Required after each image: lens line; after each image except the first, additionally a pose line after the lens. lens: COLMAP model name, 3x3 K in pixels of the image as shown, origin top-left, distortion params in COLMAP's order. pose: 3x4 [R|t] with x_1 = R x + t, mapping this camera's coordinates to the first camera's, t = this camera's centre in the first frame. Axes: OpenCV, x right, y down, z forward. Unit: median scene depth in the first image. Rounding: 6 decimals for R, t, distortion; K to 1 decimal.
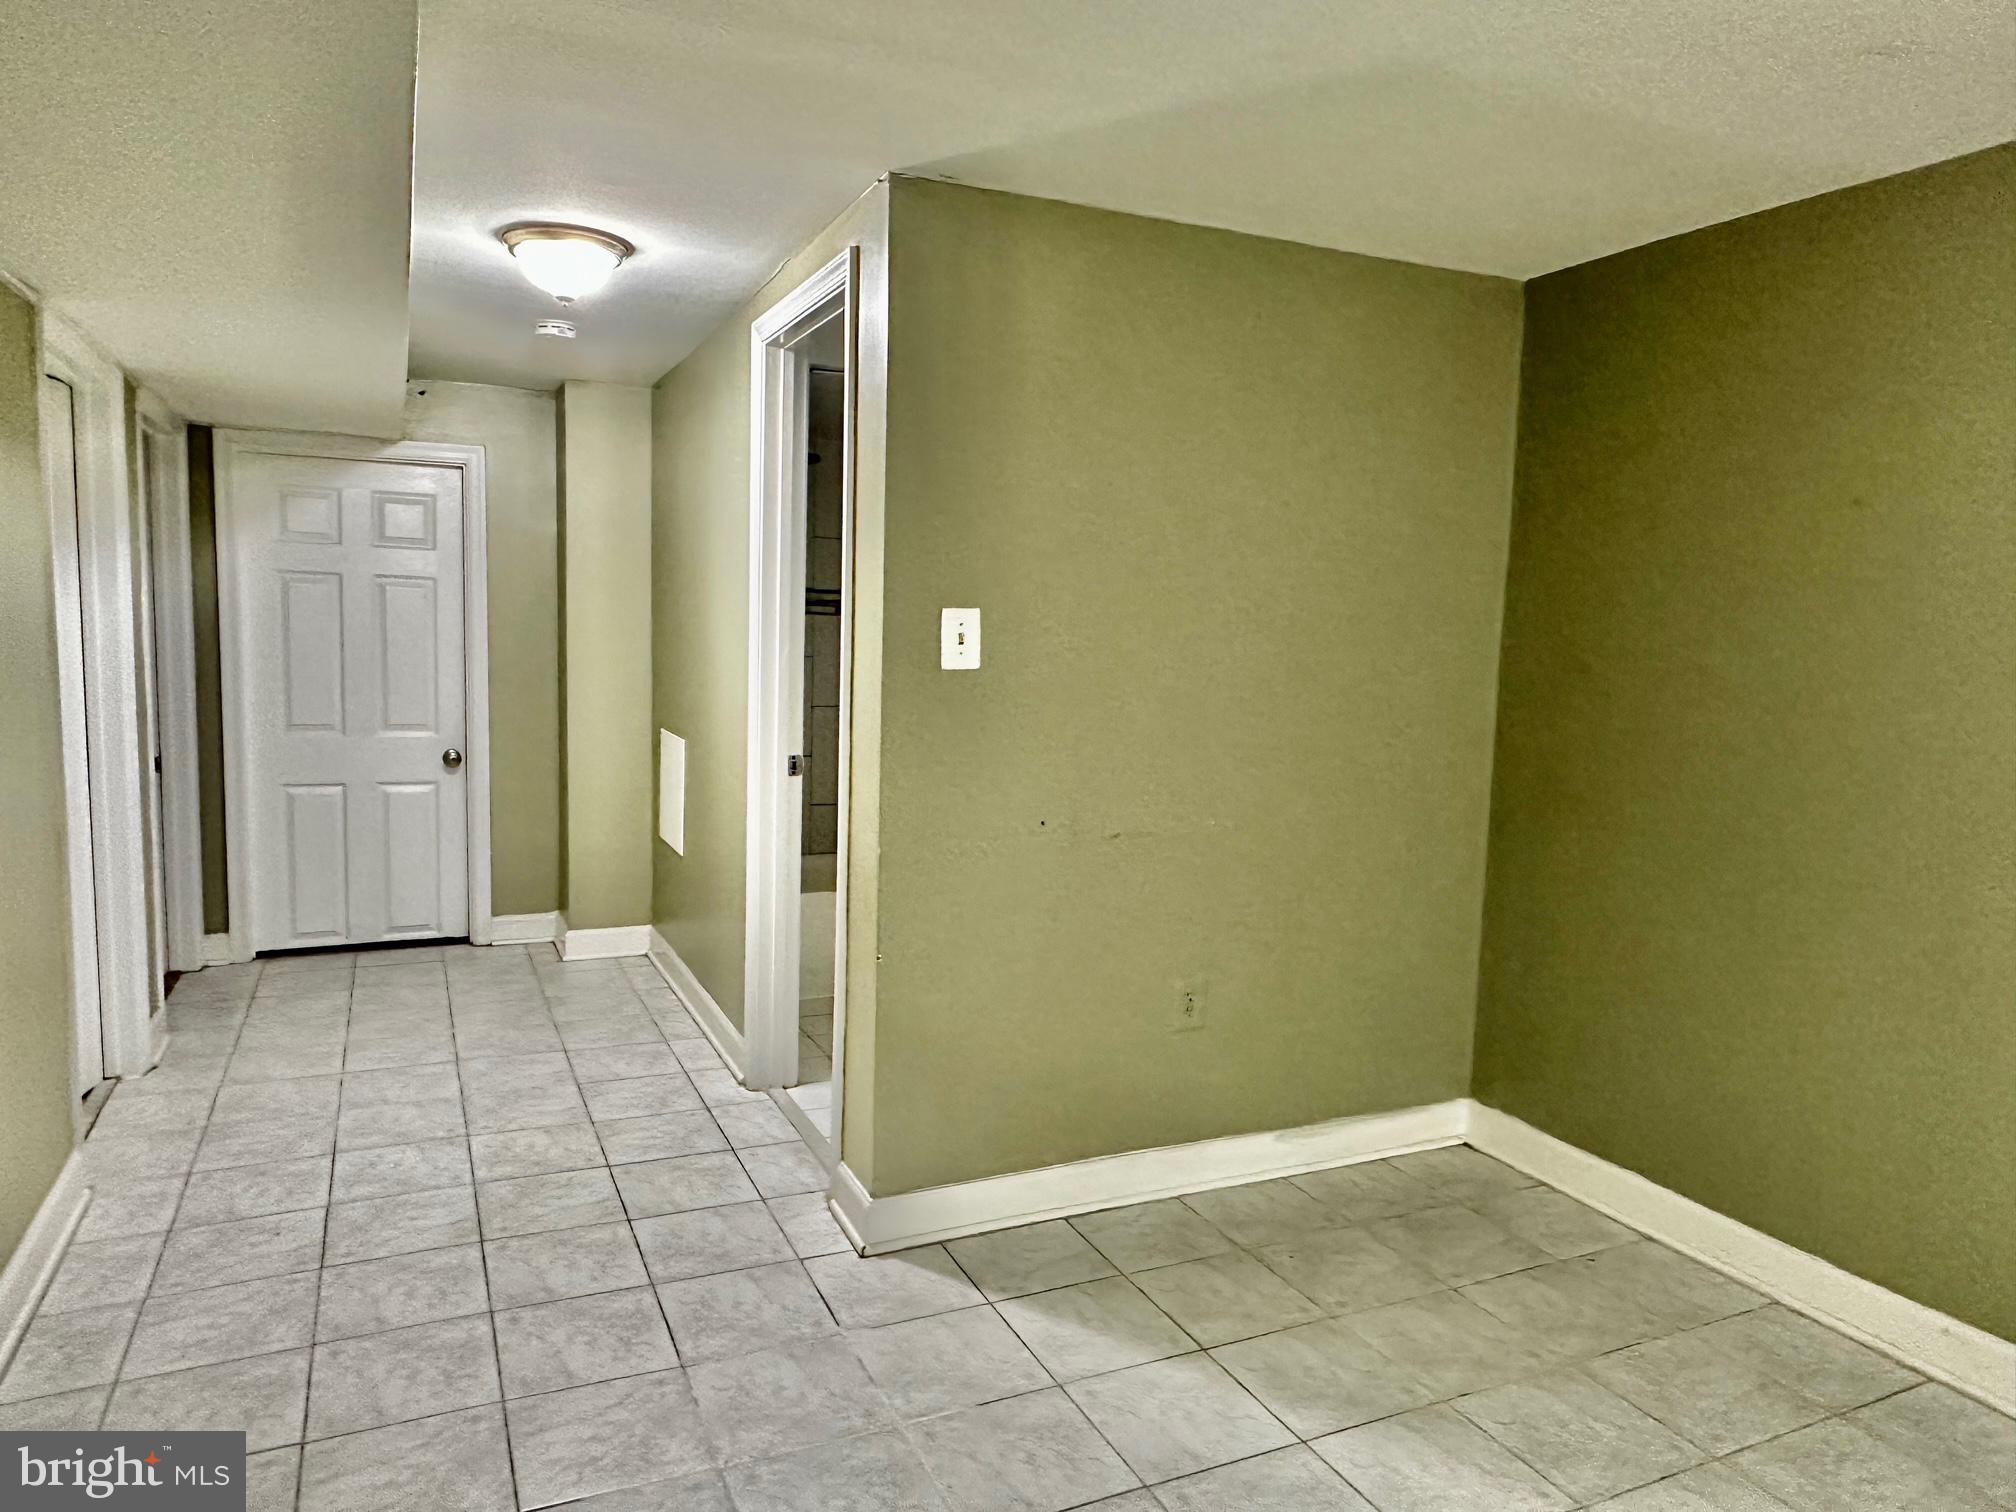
lens RADIAL K [[1318.9, 0, 1001.2], [0, 1318.9, 763.3], [0, 0, 1]] dist [0.003464, -0.002338]
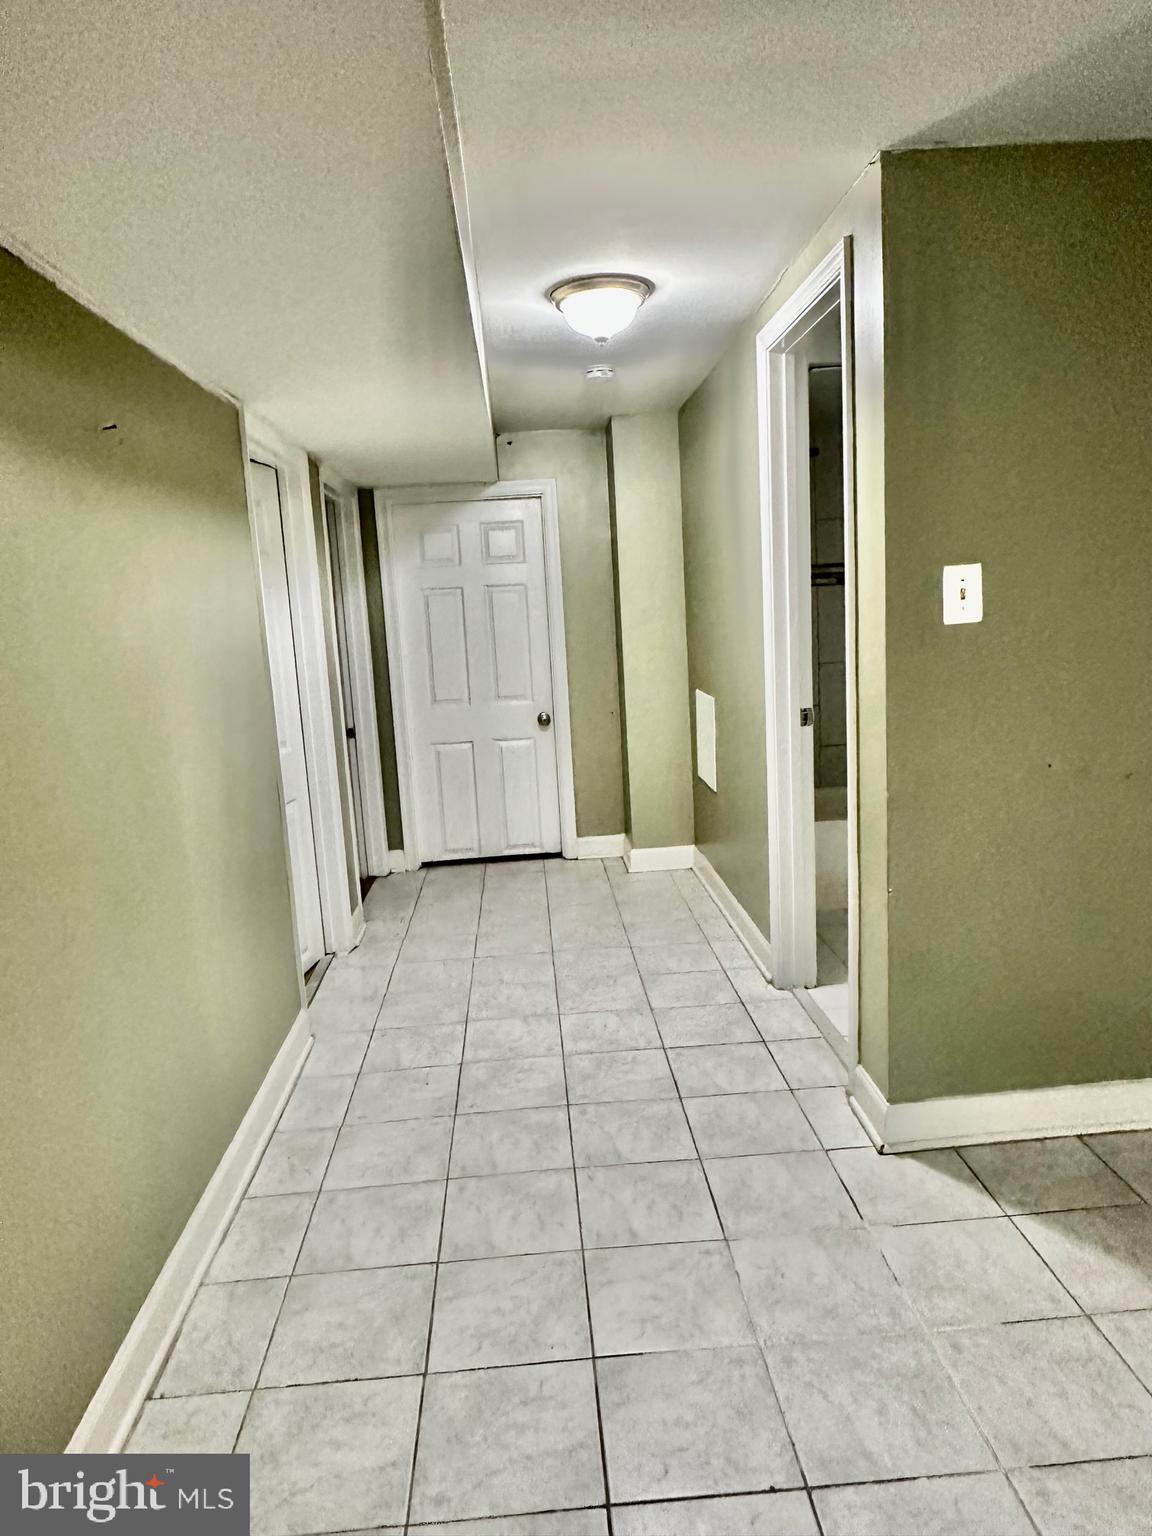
lens RADIAL K [[1004.9, 0, 566.1], [0, 1004.9, 765.4], [0, 0, 1]] dist [0.003464, -0.002338]
pose [[0.924423, -0.021323, -0.380772, -0.017490], [0.043176, 0.997868, 0.048941, -0.009360], [0.378916, -0.061682, 0.923373, 0.109939]]
